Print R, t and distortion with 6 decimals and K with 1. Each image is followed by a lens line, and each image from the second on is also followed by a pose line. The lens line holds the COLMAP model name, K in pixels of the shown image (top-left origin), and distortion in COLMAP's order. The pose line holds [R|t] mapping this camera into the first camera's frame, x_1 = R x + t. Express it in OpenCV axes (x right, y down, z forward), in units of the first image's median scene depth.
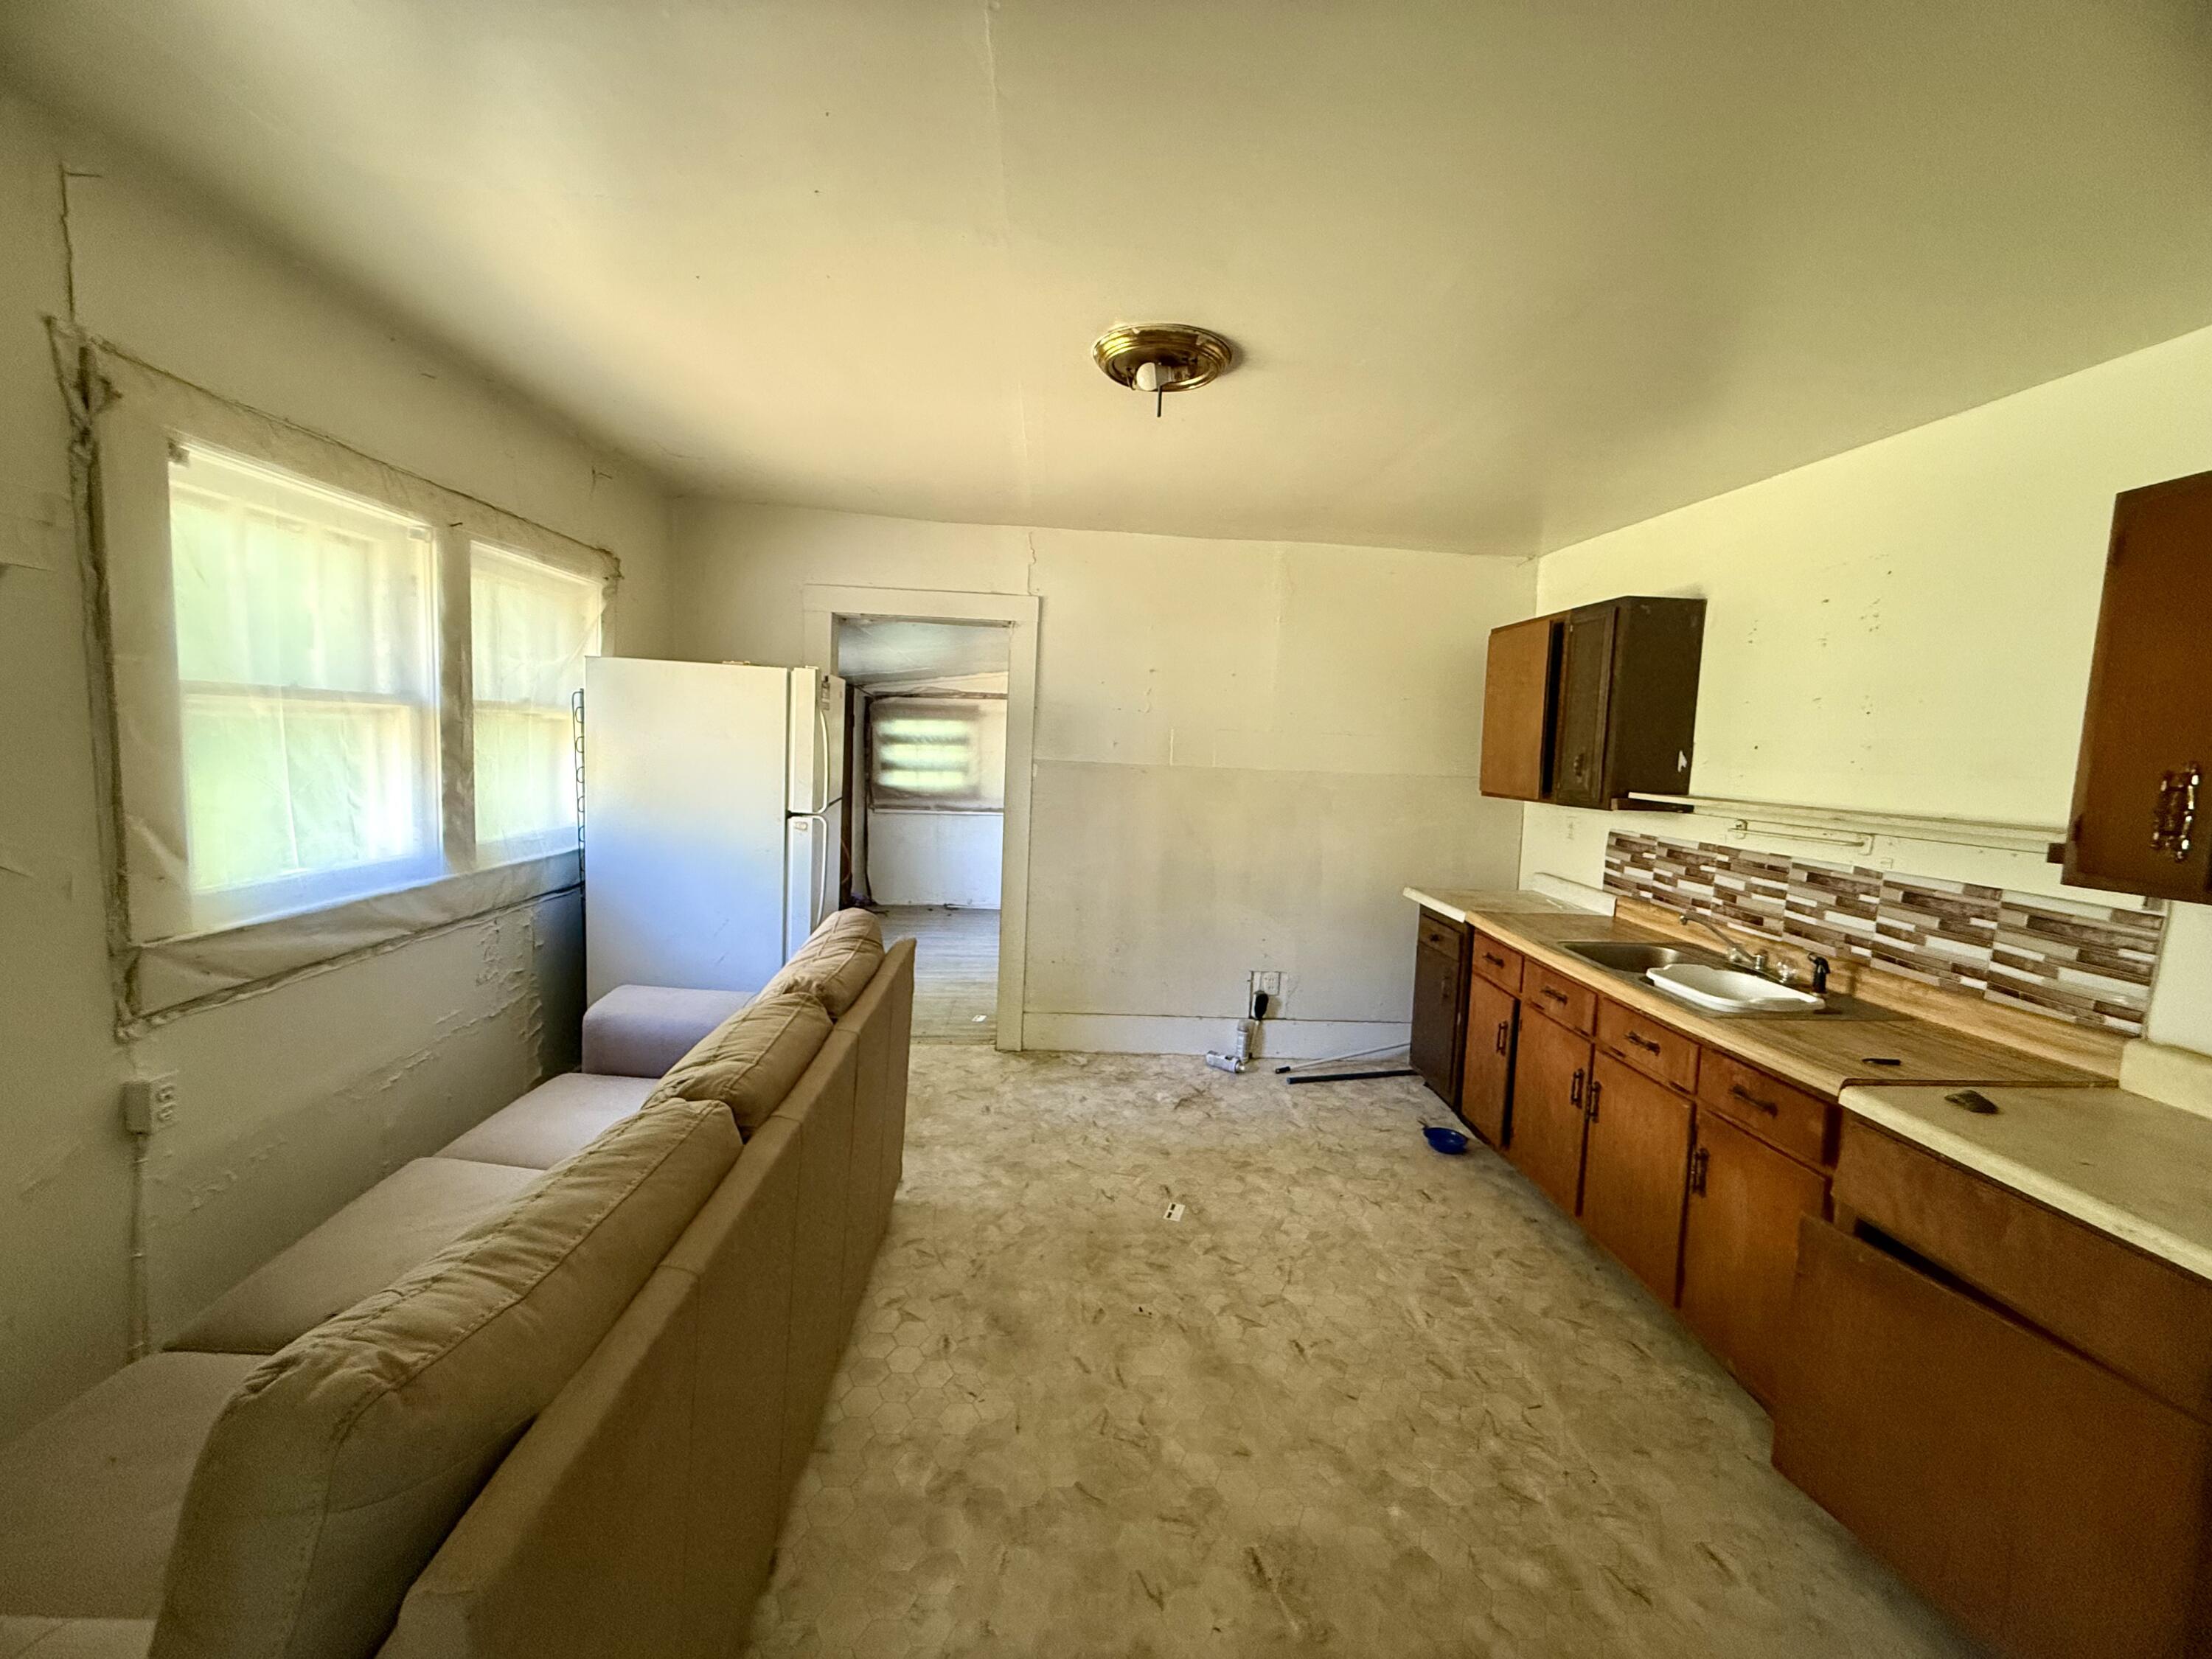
lens RADIAL K [[869.1, 0, 1106.0], [0, 869.1, 829.5], [0, 0, 1]] dist [-0.000229, -0.000100]
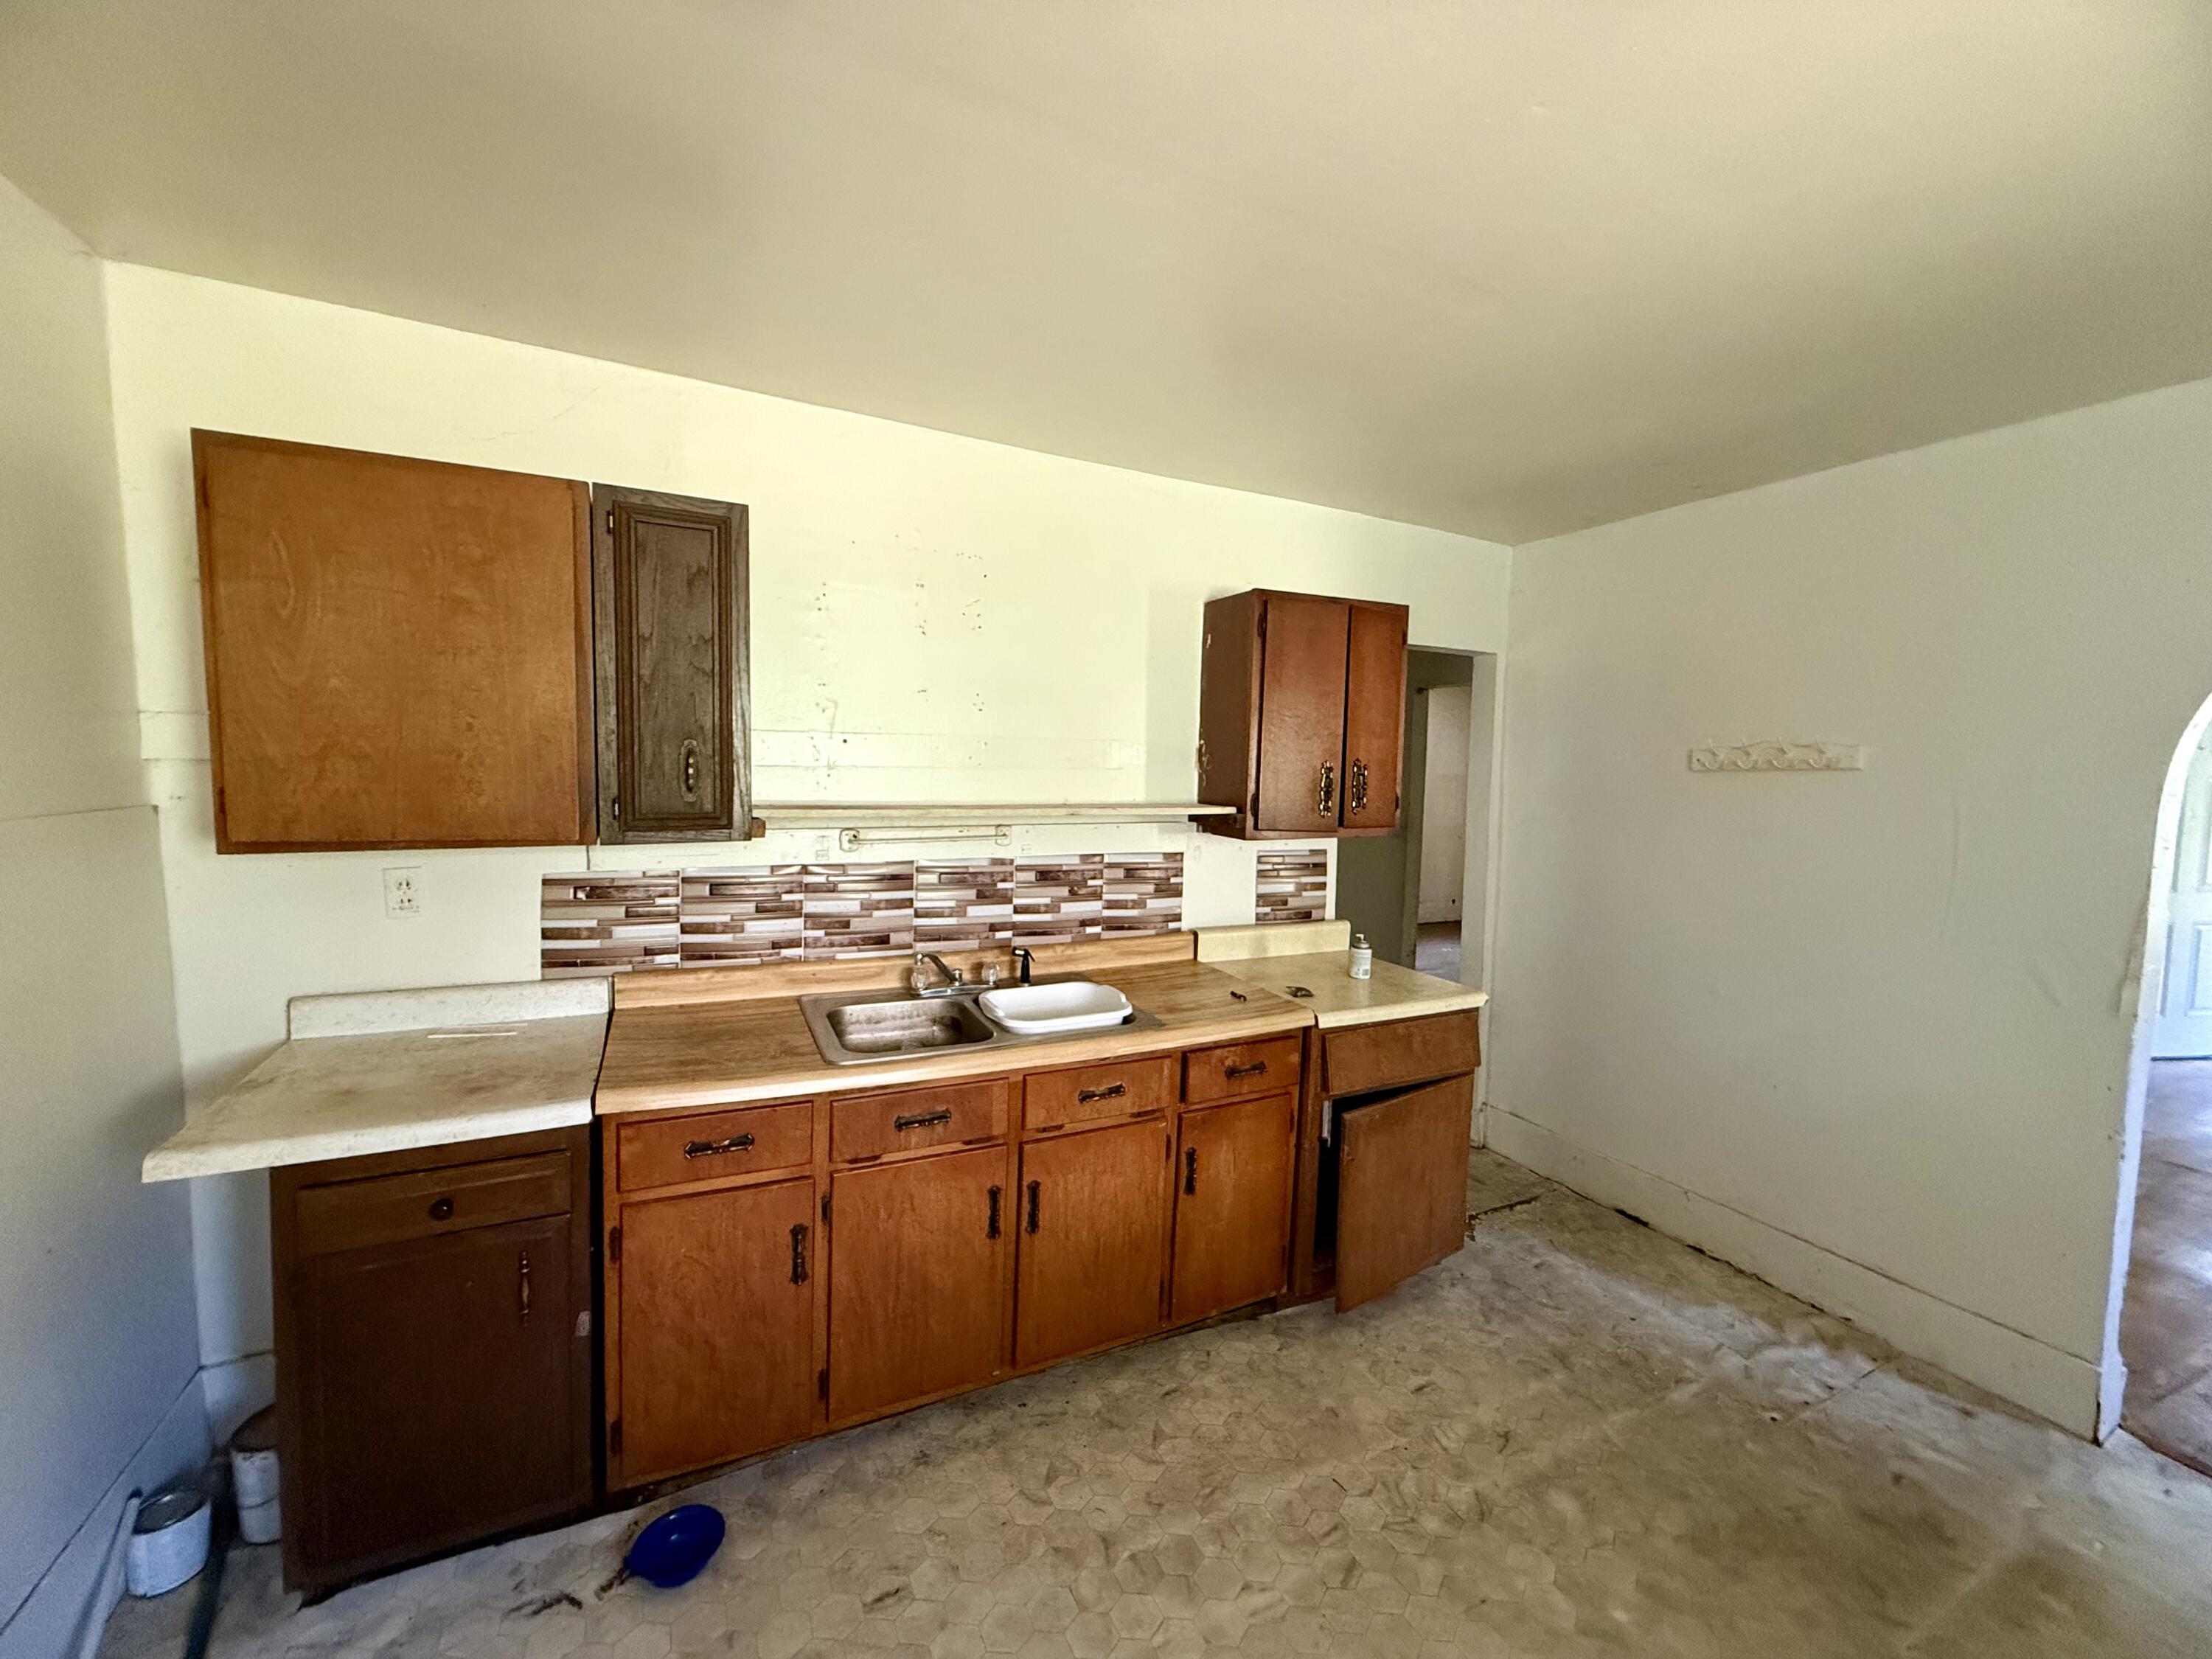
lens RADIAL K [[878.8, 0, 1089.1], [0, 878.8, 824.5], [0, 0, 1]] dist [0.000226, 0.000056]
pose [[-0.384073, -0.124876, 0.914819, -0.139004], [0.052653, 0.986237, 0.156730, -0.151893], [-0.921800, 0.108364, -0.372211, 1.243055]]
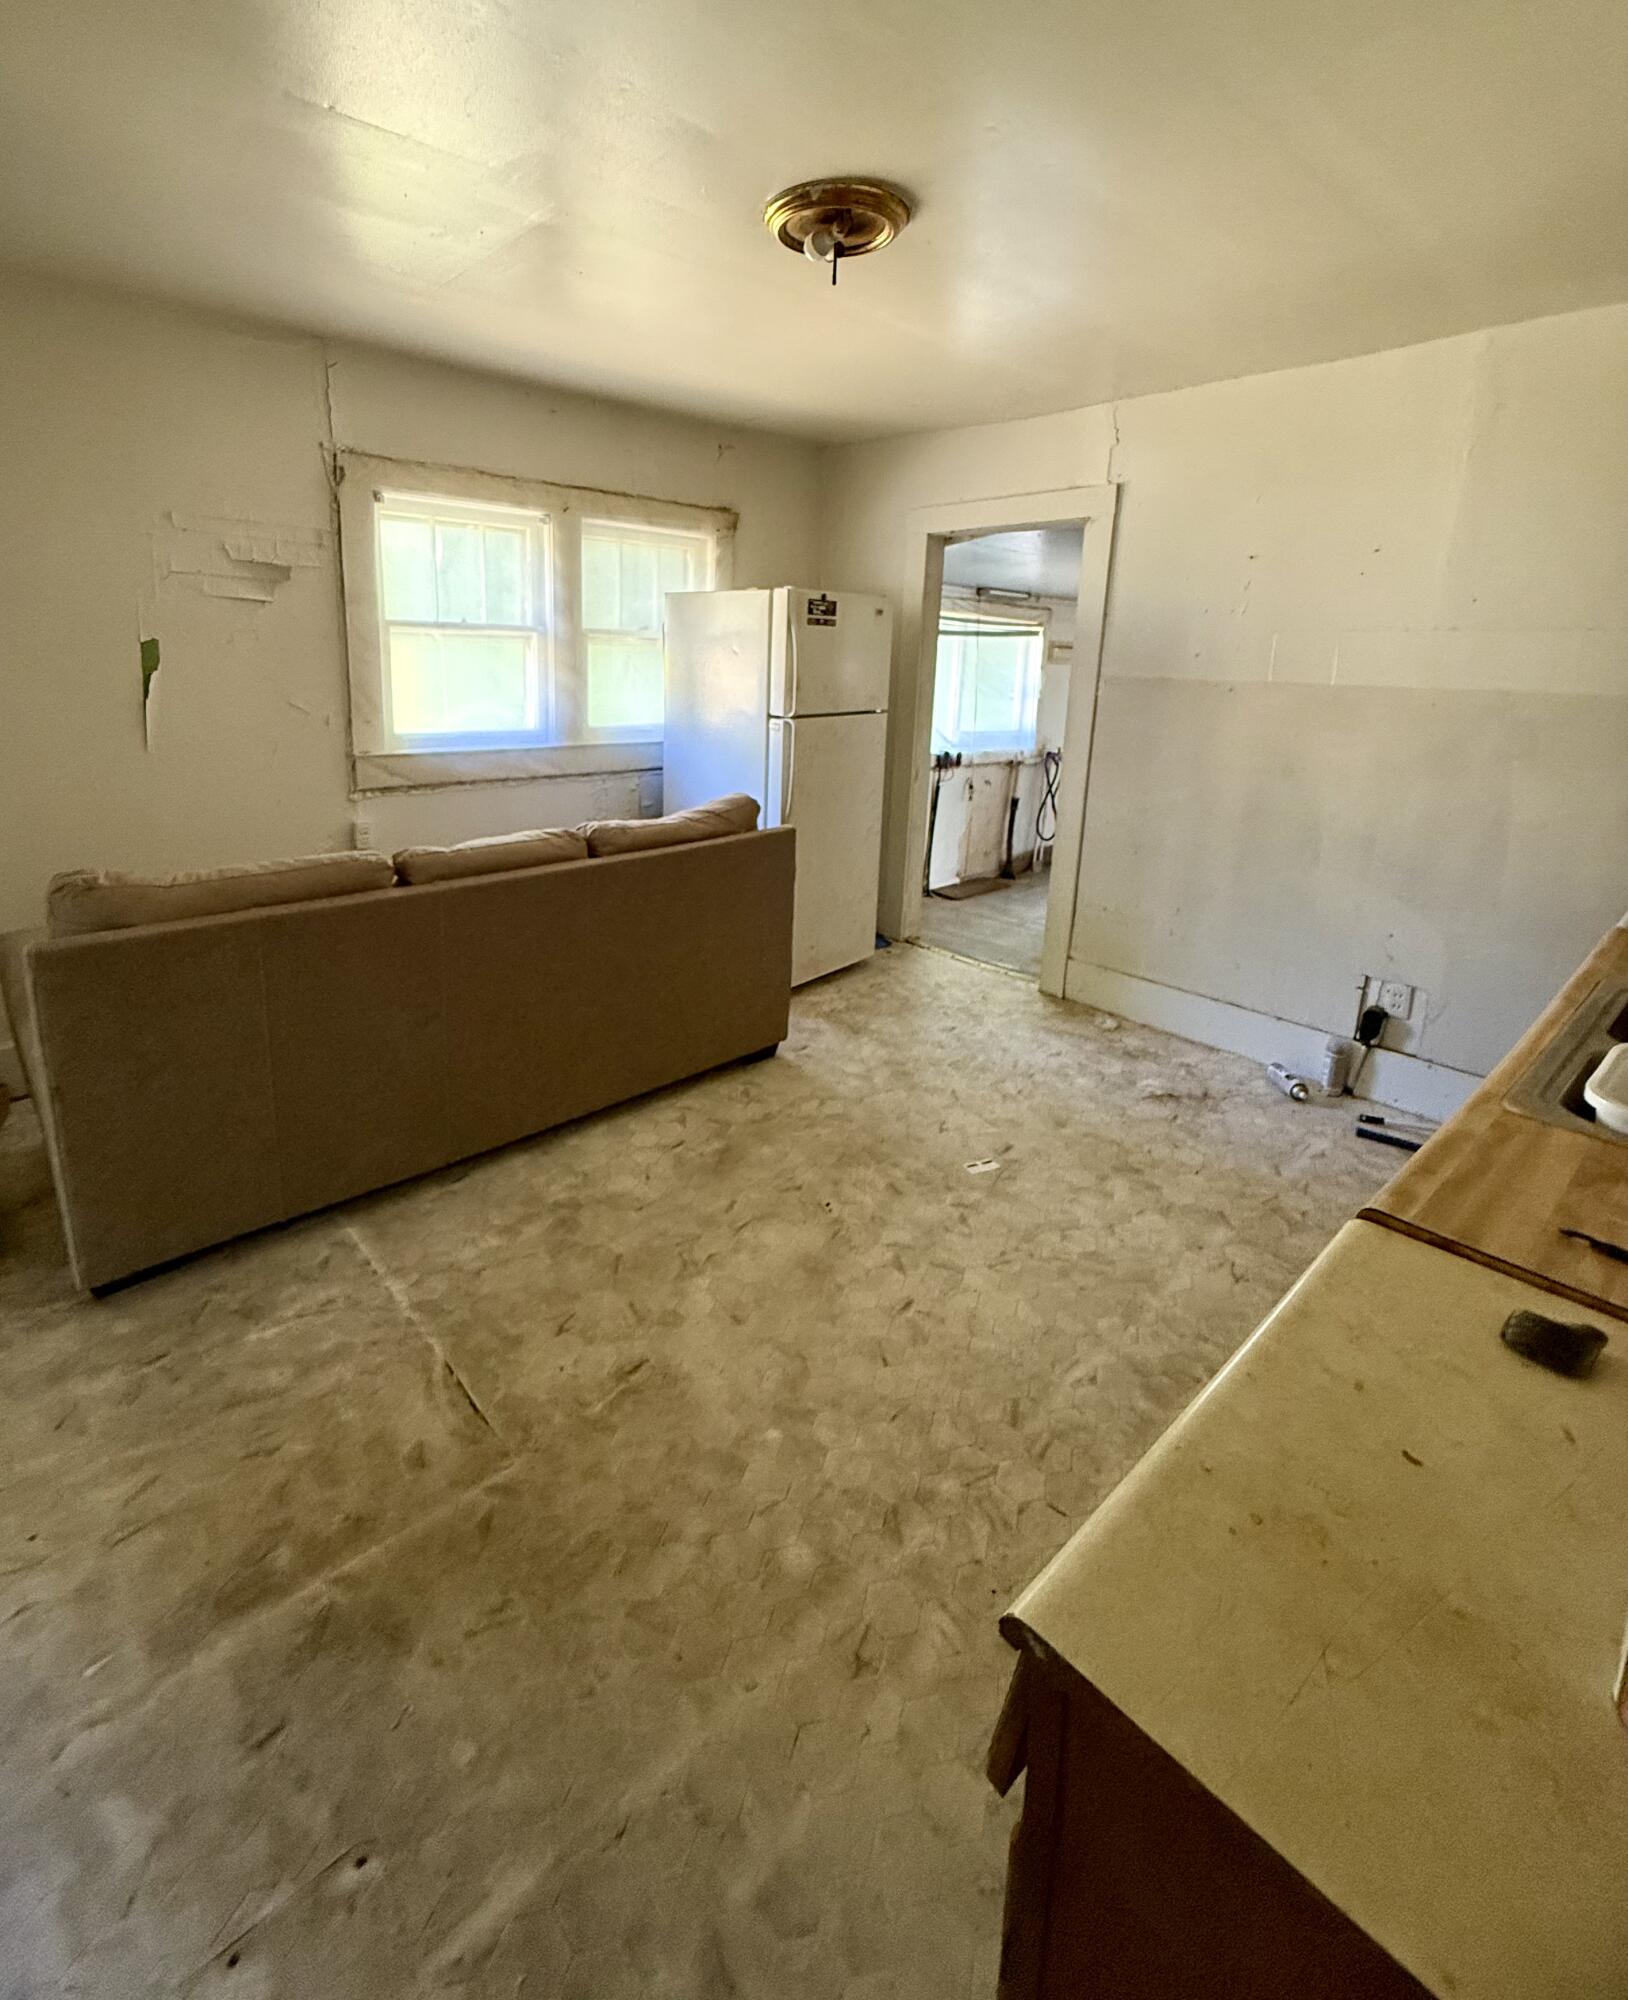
lens RADIAL K [[915.6, 0, 770.1], [0, 915.6, 839.8], [0, 0, 1]] dist [-0.002444, -0.000197]
pose [[0.626185, 0.128442, -0.769022, 0.714457], [-0.077785, 0.991708, 0.102298, 0.024642], [0.775785, -0.004238, 0.630983, 0.256944]]
